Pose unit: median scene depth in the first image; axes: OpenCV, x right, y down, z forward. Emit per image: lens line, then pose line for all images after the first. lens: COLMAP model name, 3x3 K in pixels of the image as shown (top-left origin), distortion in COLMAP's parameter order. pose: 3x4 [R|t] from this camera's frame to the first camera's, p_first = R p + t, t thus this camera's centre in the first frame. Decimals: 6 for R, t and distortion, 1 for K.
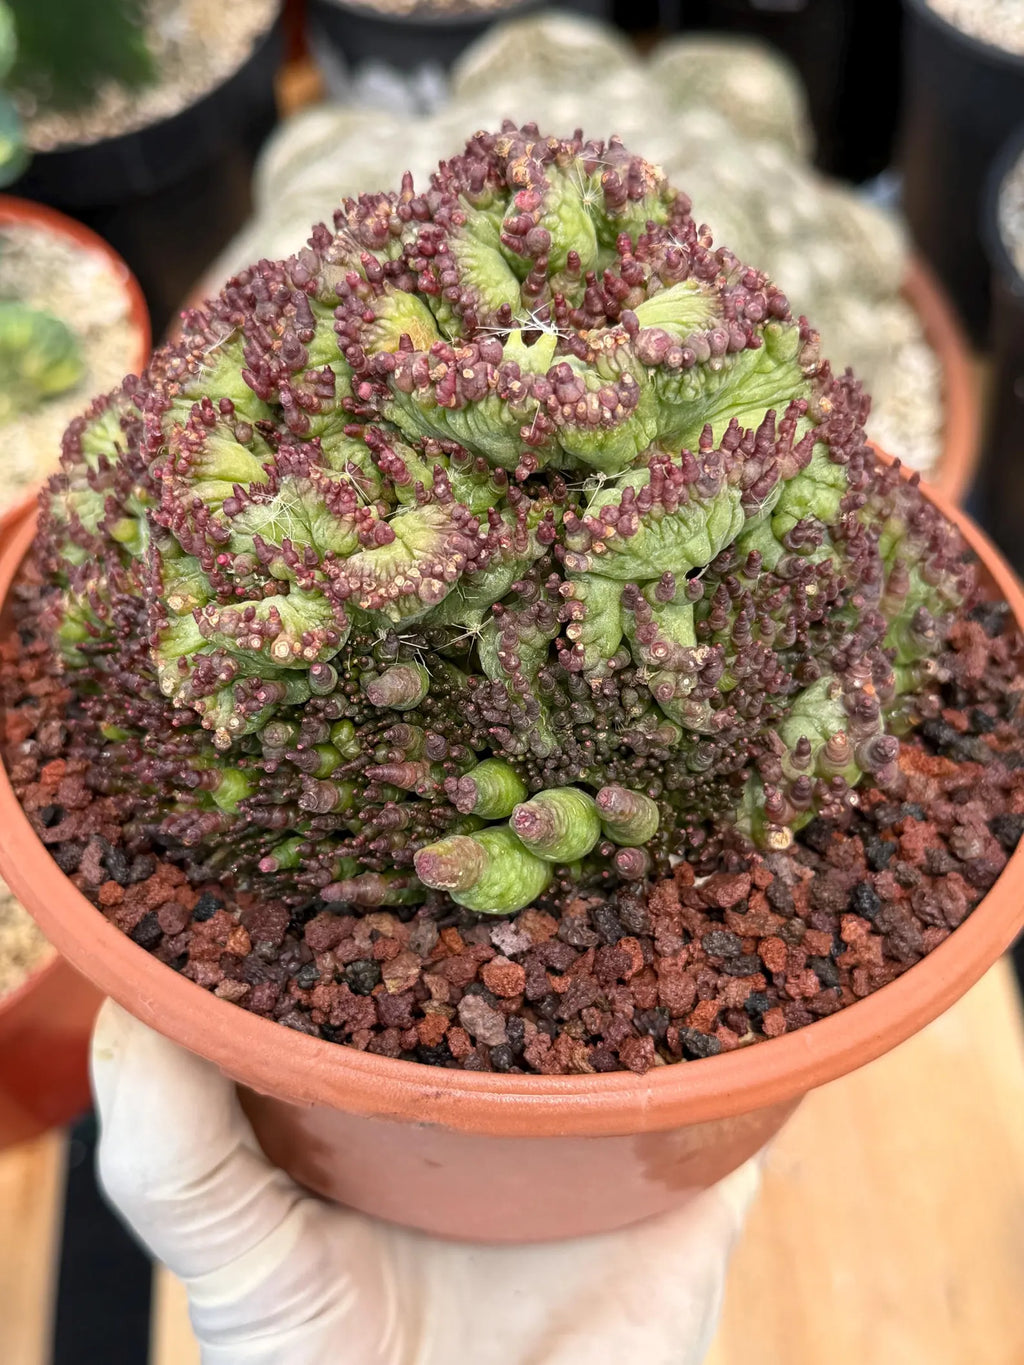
lens RADIAL K [[1841.7, 0, 505.6], [0, 1841.7, 688.3], [0, 0, 1]] dist [0.127048, -0.047549]
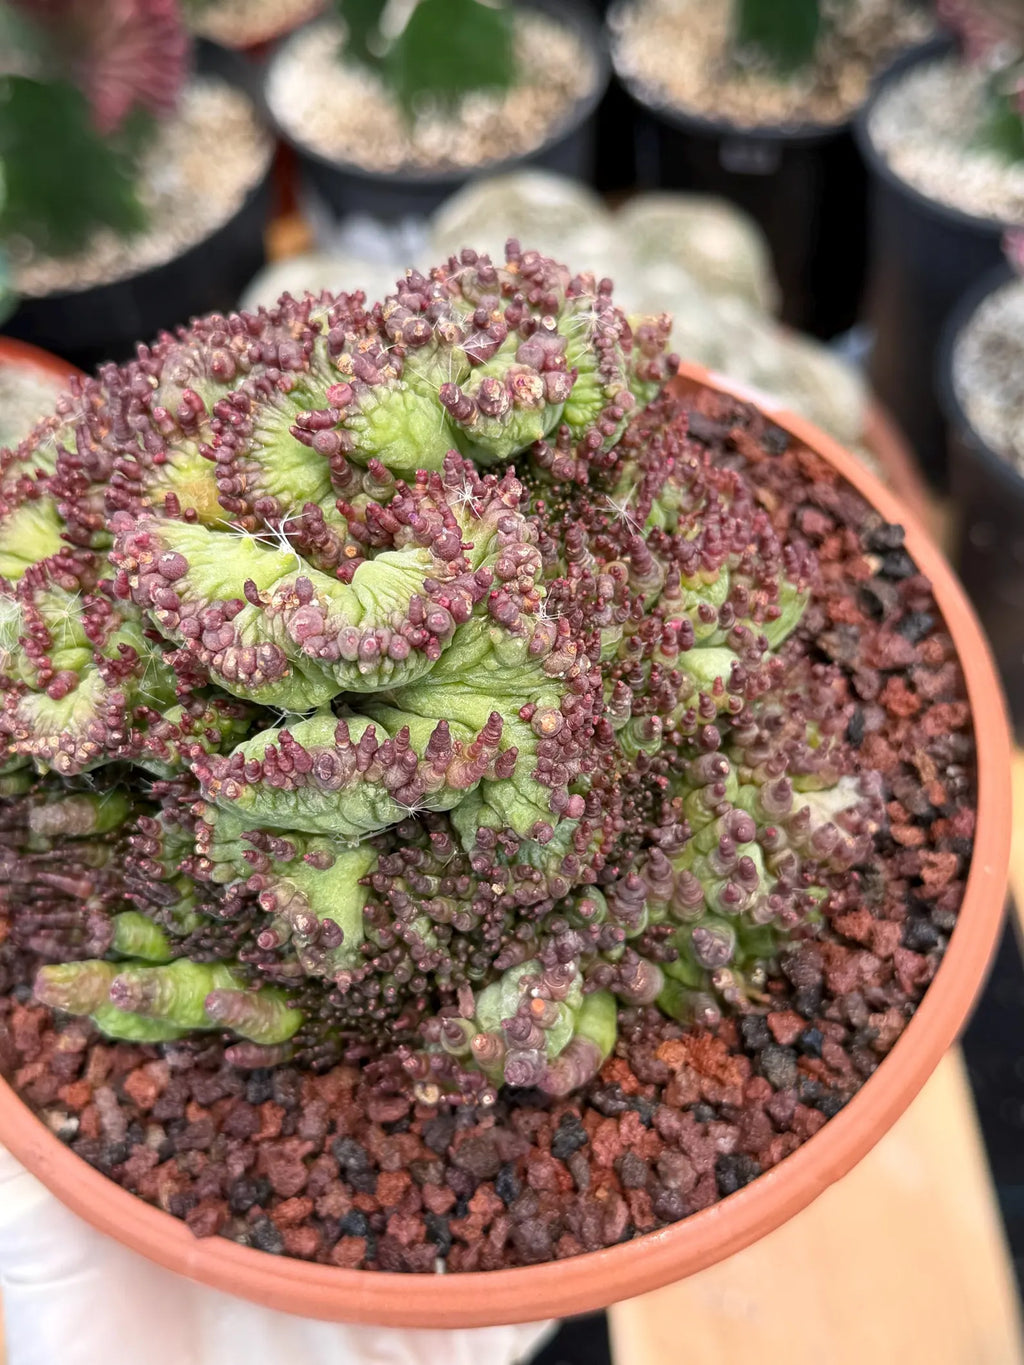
lens RADIAL K [[1858.1, 0, 503.5], [0, 1858.1, 692.9], [0, 0, 1]] dist [0.108081, -0.121187]
pose [[0.832103, 0.400788, -0.383371, 0.519981], [-0.299889, 0.906602, 0.296883, -0.449620], [0.466552, -0.132068, 0.874579, 0.215752]]
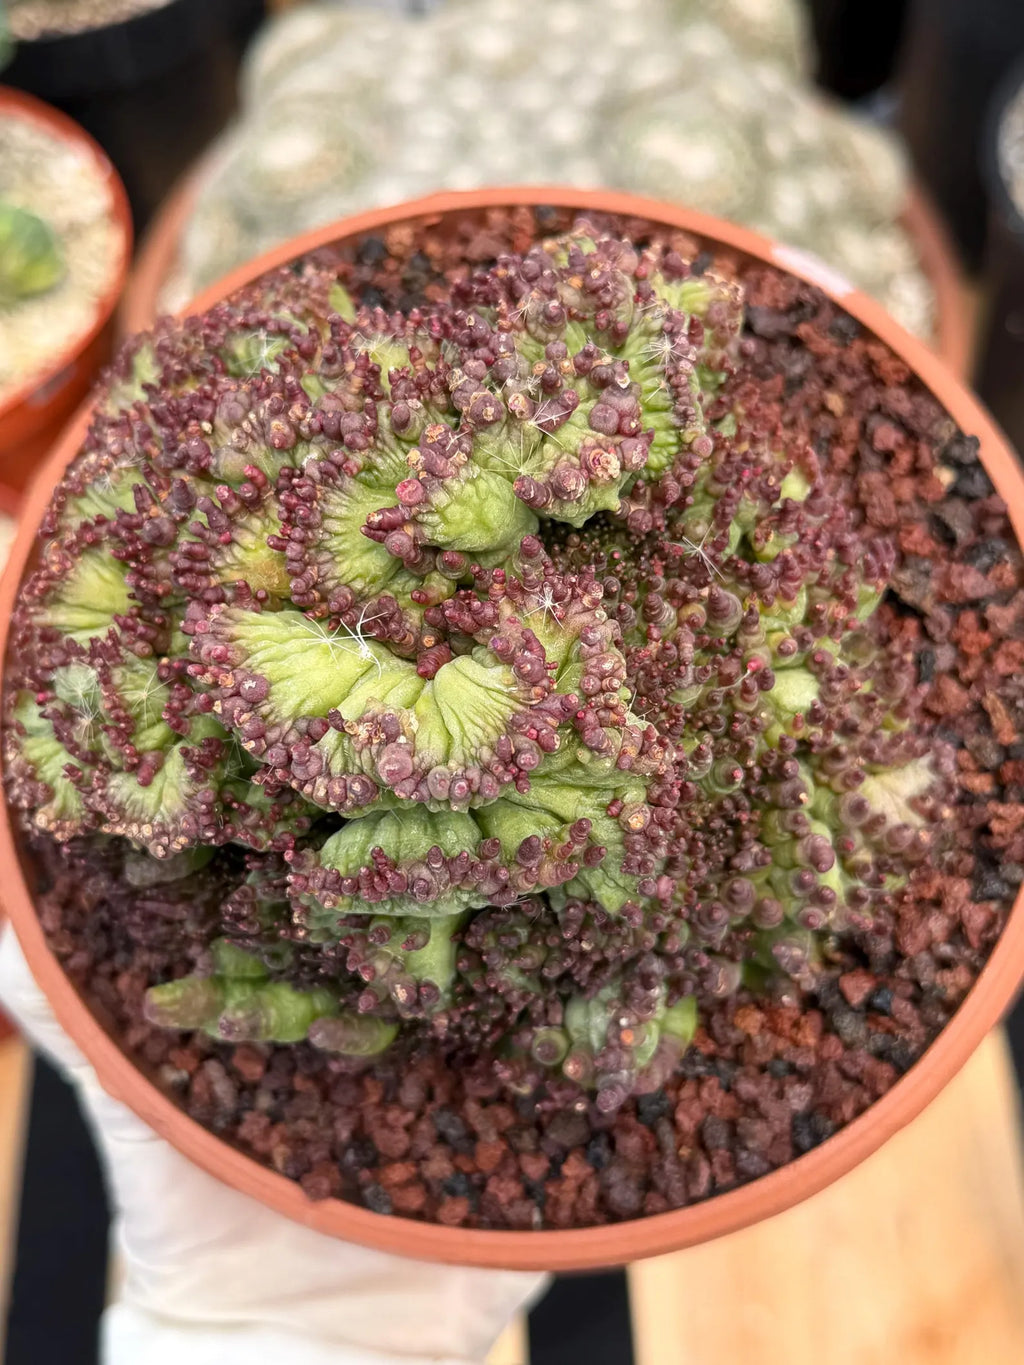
lens RADIAL K [[1858.1, 0, 503.5], [0, 1858.1, 692.9], [0, 0, 1]] dist [0.108081, -0.121187]
pose [[0.846804, 0.460809, -0.265665, 0.347838], [-0.262718, 0.796632, 0.544386, -0.718072], [0.462495, -0.391194, 0.795654, 0.285176]]
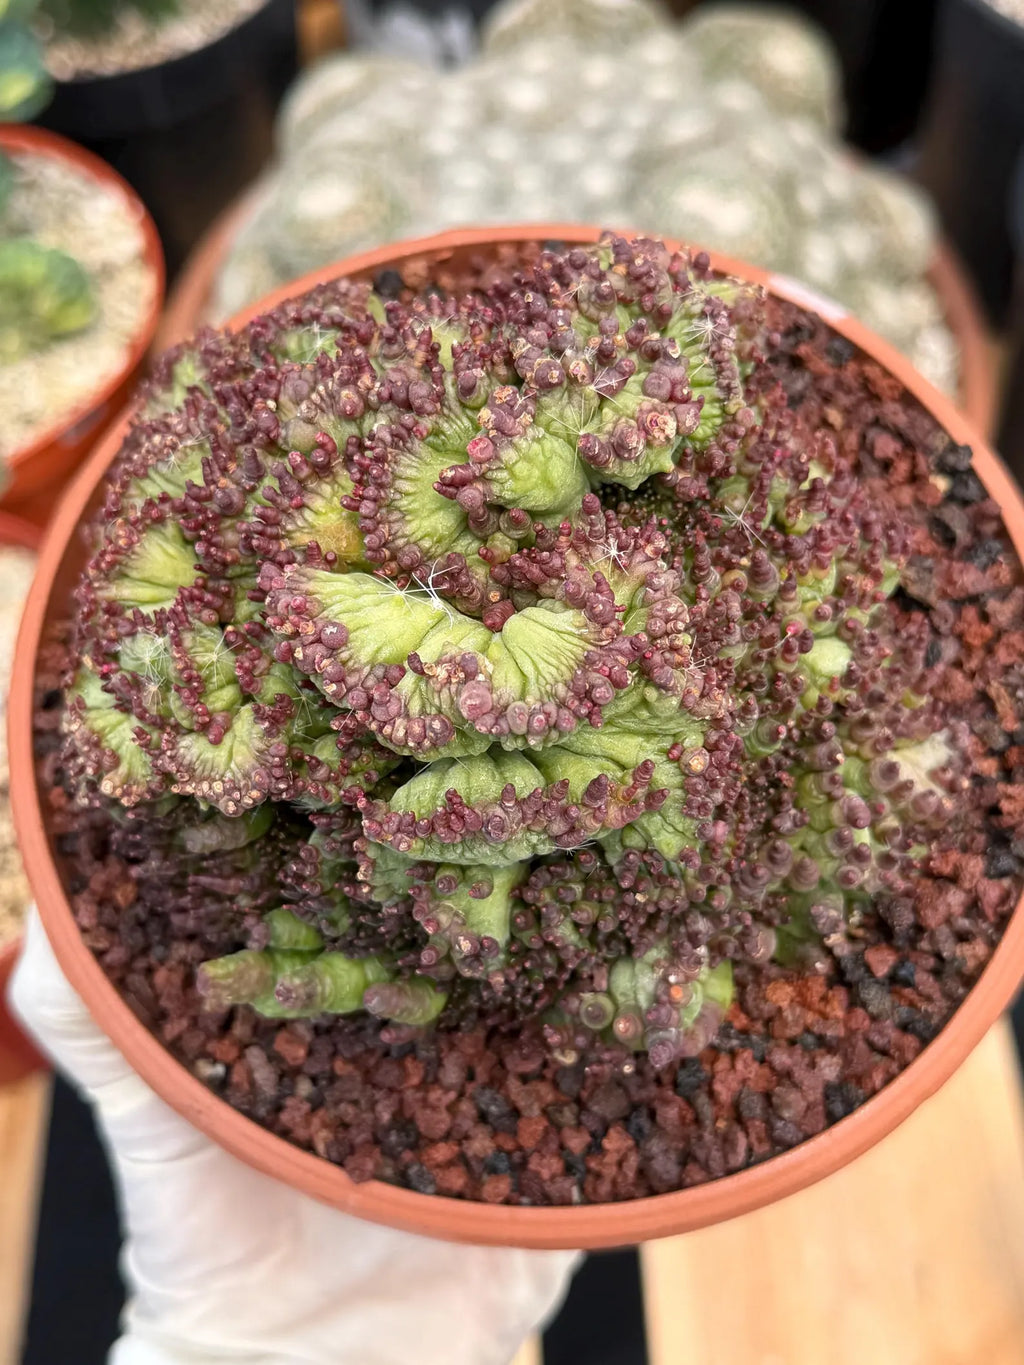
lens RADIAL K [[1841.7, 0, 505.6], [0, 1841.7, 688.3], [0, 0, 1]] dist [0.127048, -0.047549]
pose [[0.866993, 0.429051, -0.253455, 0.326983], [-0.282647, 0.842287, 0.458980, -0.623087], [0.410407, -0.326294, 0.851527, 0.177222]]
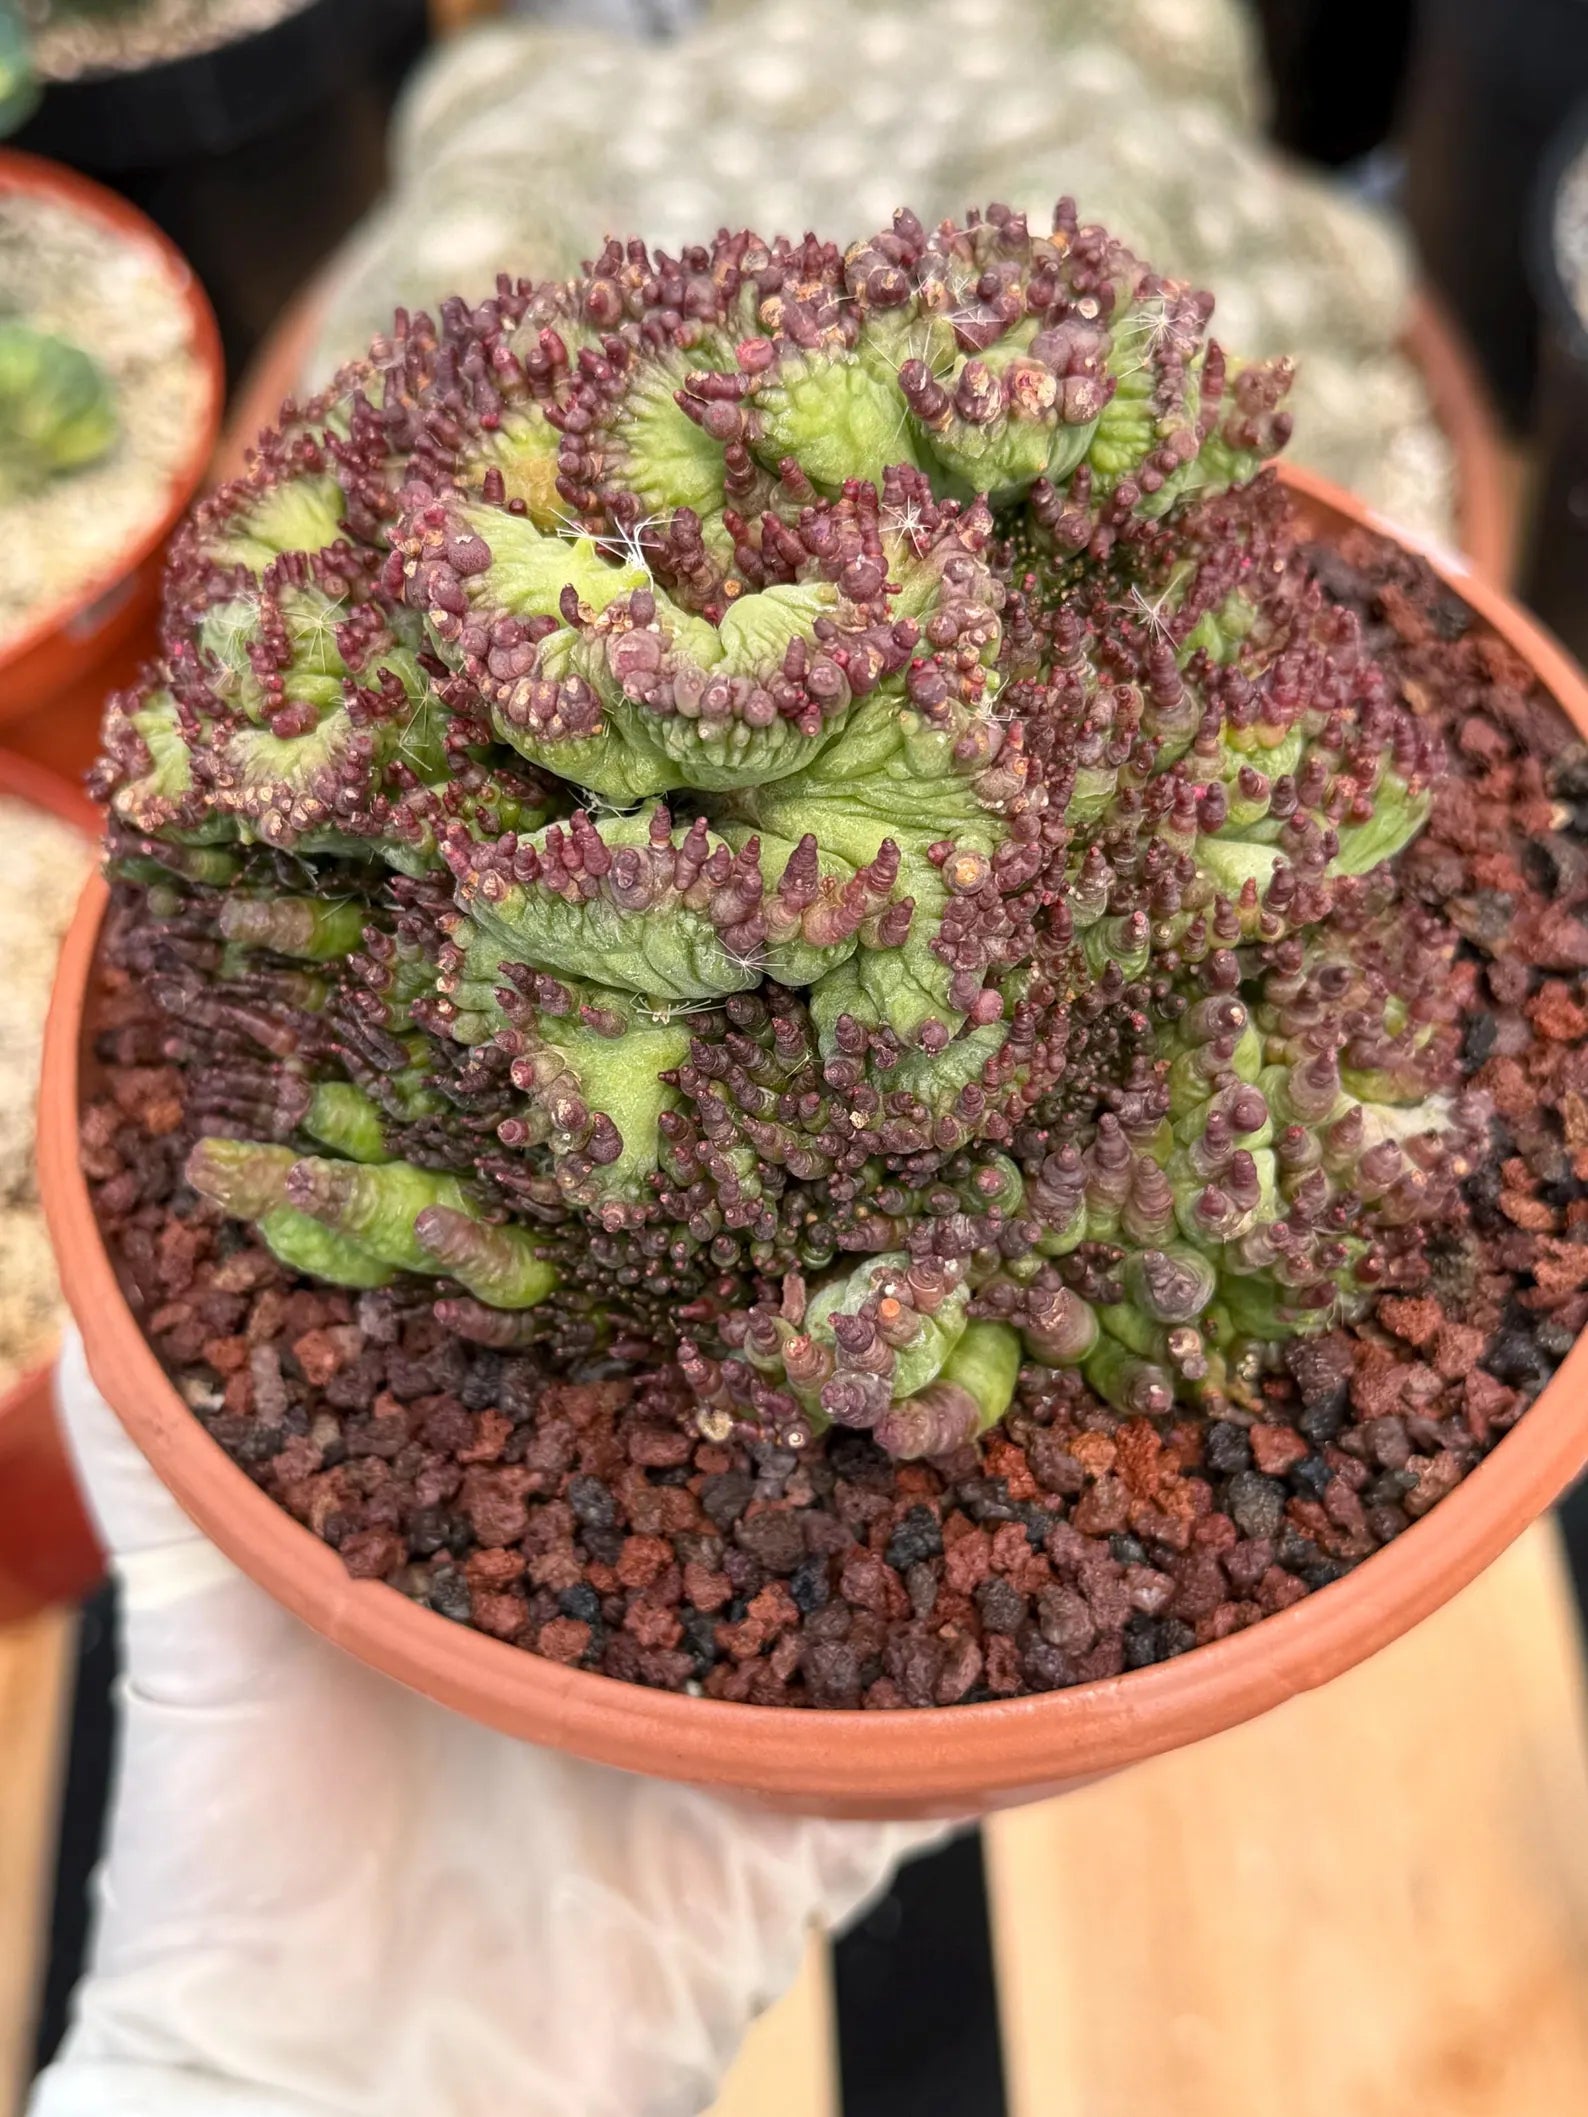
lens RADIAL K [[2881.7, 0, 780.9], [0, 2881.7, 1074.6], [0, 0, 1]] dist [0.108081, -0.121187]
pose [[0.699019, 0.522931, -0.487766, 0.655068], [-0.420303, 0.852281, 0.311388, -0.382365], [0.578548, -0.012657, 0.815550, 0.210896]]
